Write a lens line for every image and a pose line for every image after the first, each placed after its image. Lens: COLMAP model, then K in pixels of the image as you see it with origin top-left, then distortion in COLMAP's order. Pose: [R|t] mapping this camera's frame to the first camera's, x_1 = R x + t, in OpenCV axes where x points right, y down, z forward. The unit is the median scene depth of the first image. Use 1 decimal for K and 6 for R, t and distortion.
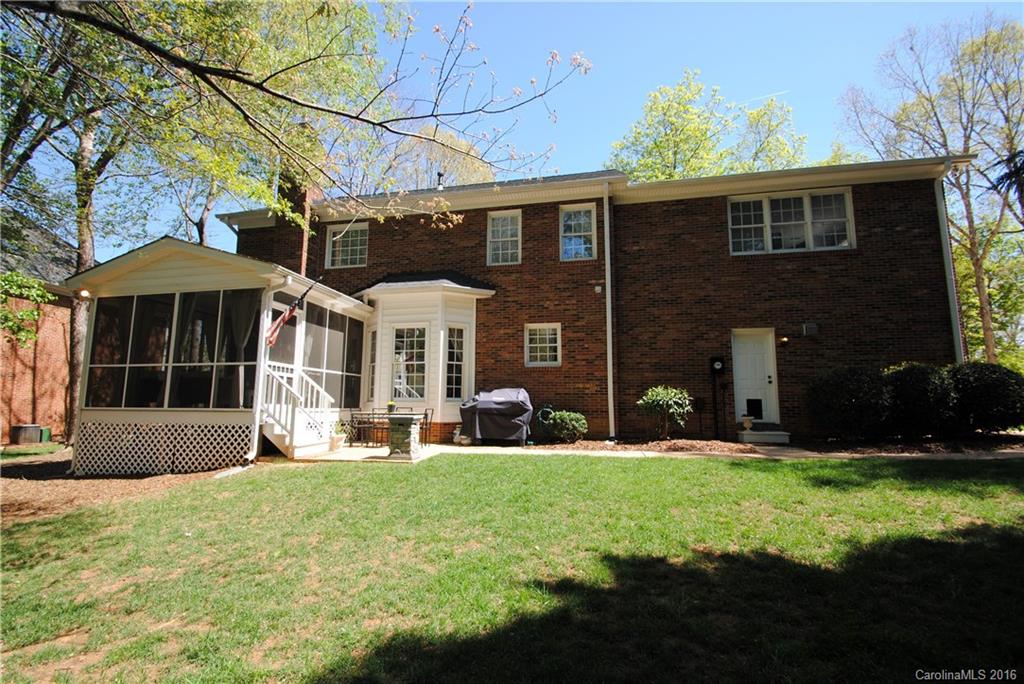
lens RADIAL K [[456.0, 0, 495.2], [0, 456.0, 345.4], [0, 0, 1]] dist [0.000359, 0.000077]
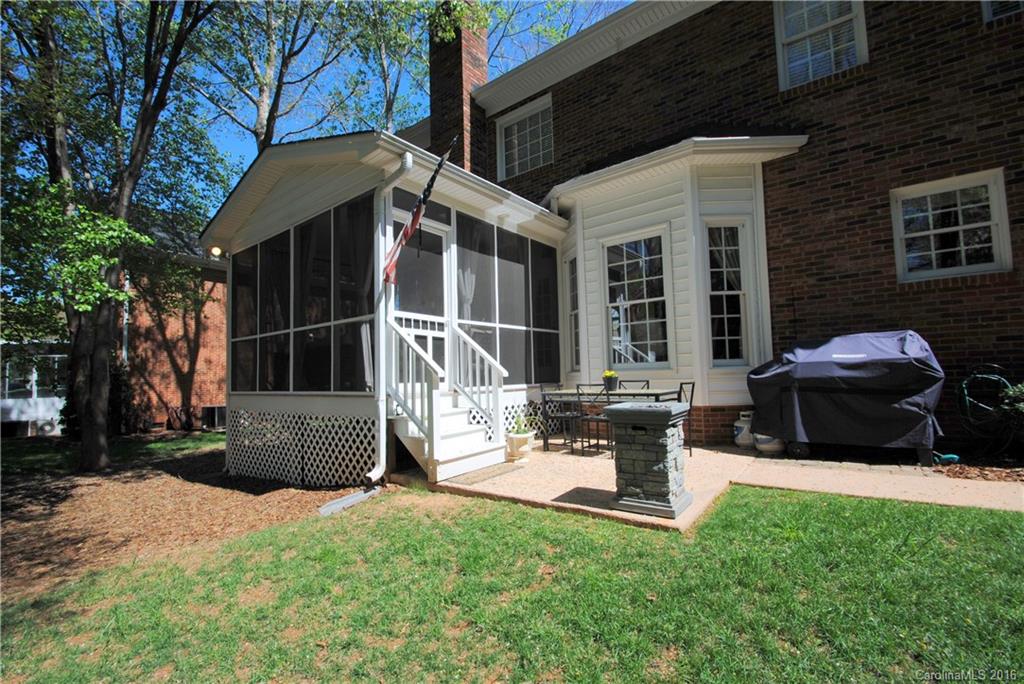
lens RADIAL K [[450.1, 0, 498.6], [0, 450.1, 349.6], [0, 0, 1]] dist [0.010423, -0.015436]
pose [[0.895632, -0.056557, -0.441185, -0.105913], [0.092007, 0.993988, 0.059357, 0.052747], [0.435175, -0.093754, 0.895451, 0.454943]]
